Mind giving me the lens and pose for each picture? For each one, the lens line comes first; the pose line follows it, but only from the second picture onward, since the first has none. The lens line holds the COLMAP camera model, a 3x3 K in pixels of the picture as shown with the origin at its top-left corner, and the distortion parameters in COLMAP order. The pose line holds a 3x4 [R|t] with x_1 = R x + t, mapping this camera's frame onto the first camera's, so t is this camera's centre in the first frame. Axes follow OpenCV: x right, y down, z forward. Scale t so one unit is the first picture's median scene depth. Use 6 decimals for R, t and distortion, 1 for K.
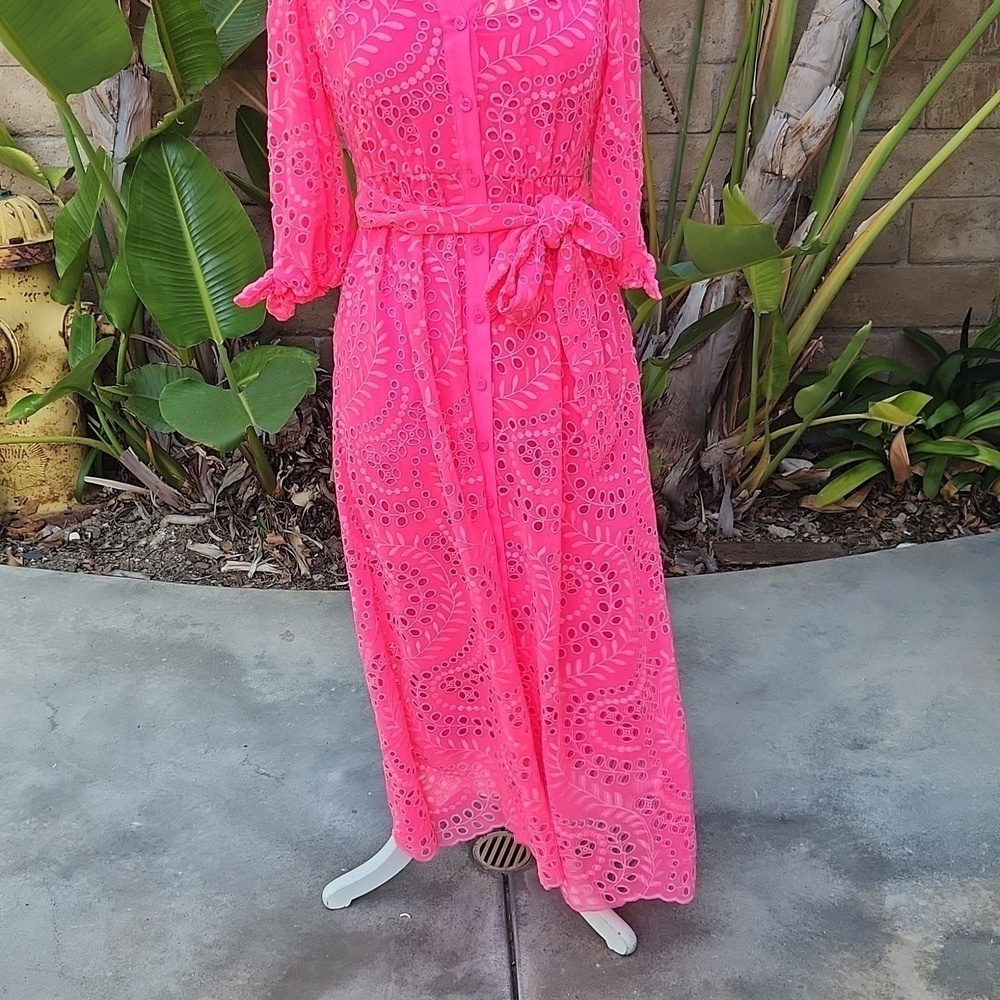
lens RADIAL K [[1512.6, 0, 504.1], [0, 1512.6, 526.1], [0, 0, 1]] dist [0.089847, -0.119685]
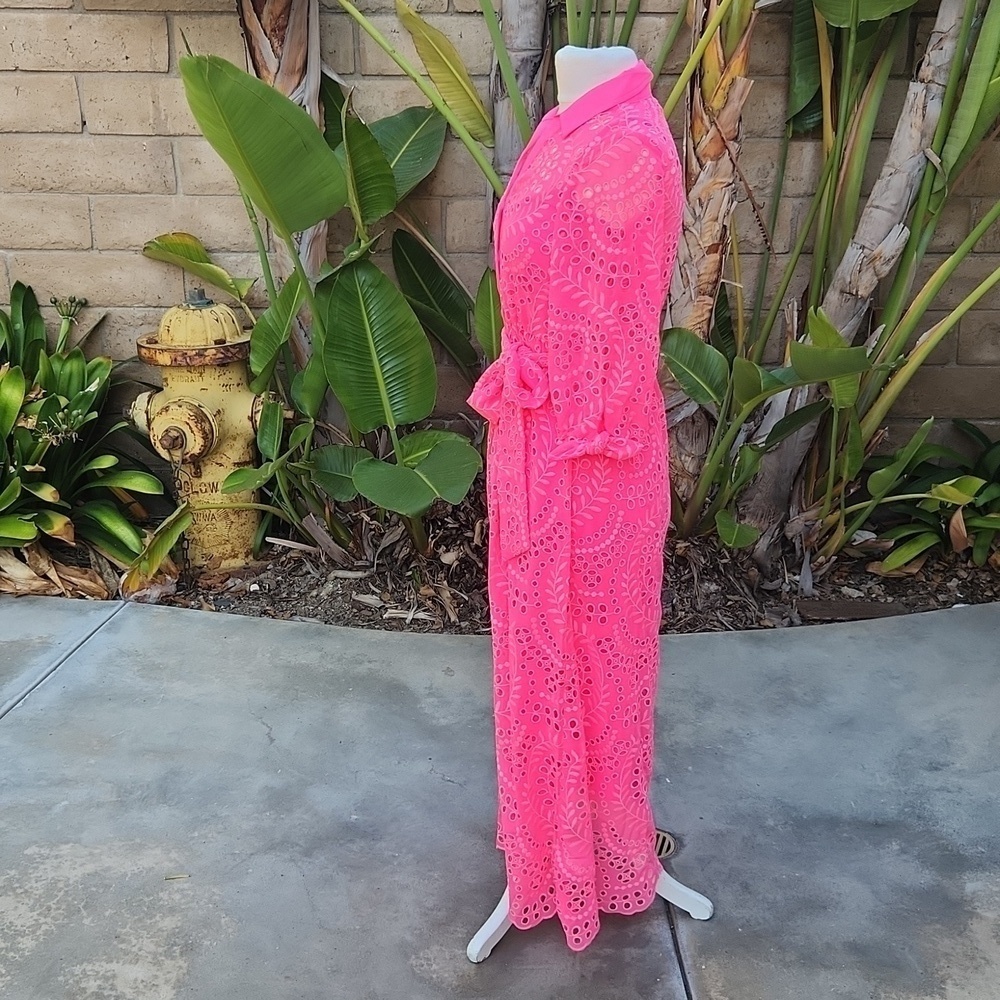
lens RADIAL K [[1520.1, 0, 484.5], [0, 1520.1, 495.7], [0, 0, 1]] dist [0.089966, -0.135574]
pose [[0.999815, 0.013387, -0.013794, -0.097764], [-0.014229, 0.997920, -0.062873, 0.008463], [0.012923, 0.063057, 0.997926, -0.209084]]
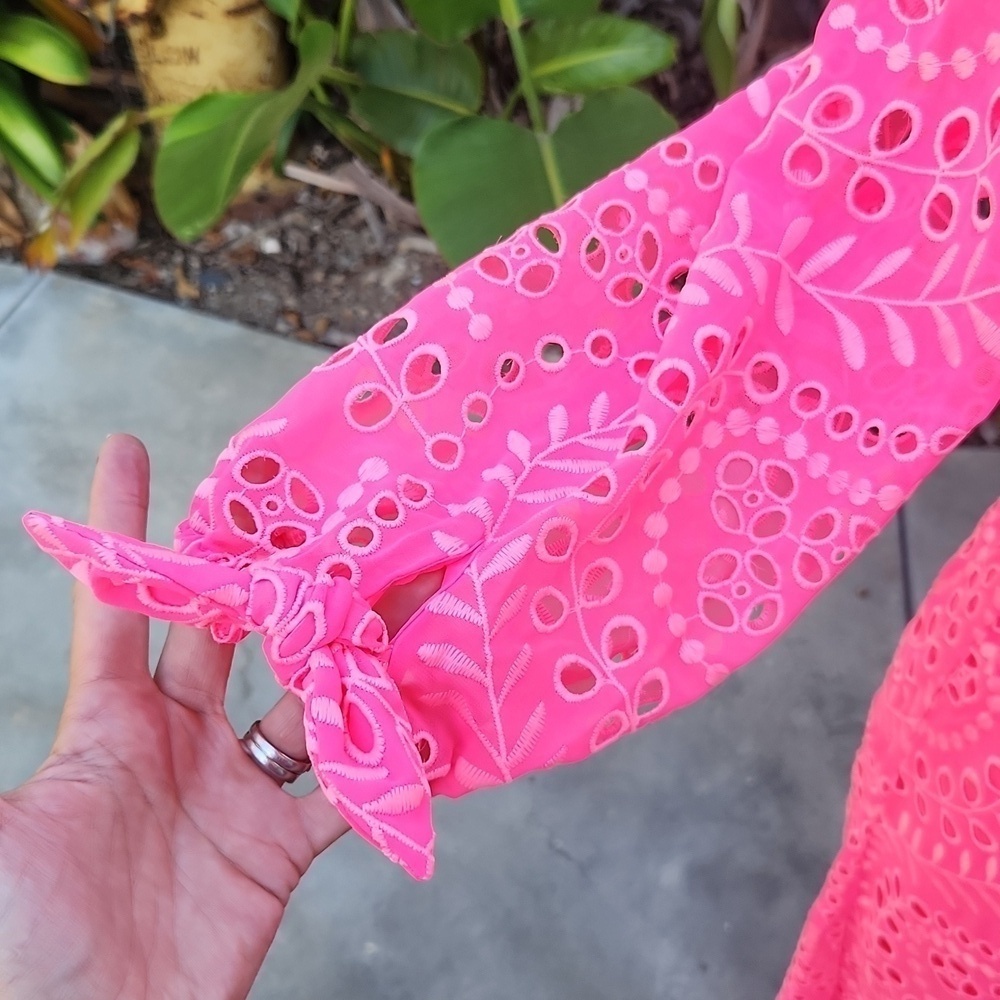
lens RADIAL K [[1523.0, 0, 522.8], [0, 1523.0, 504.7], [0, 0, 1]] dist [0.082356, -0.101269]
pose [[0.990156, 0.111708, -0.084331, -0.115187], [-0.064411, 0.898590, 0.434036, -0.212722], [0.124264, -0.424331, 0.896940, 0.403690]]
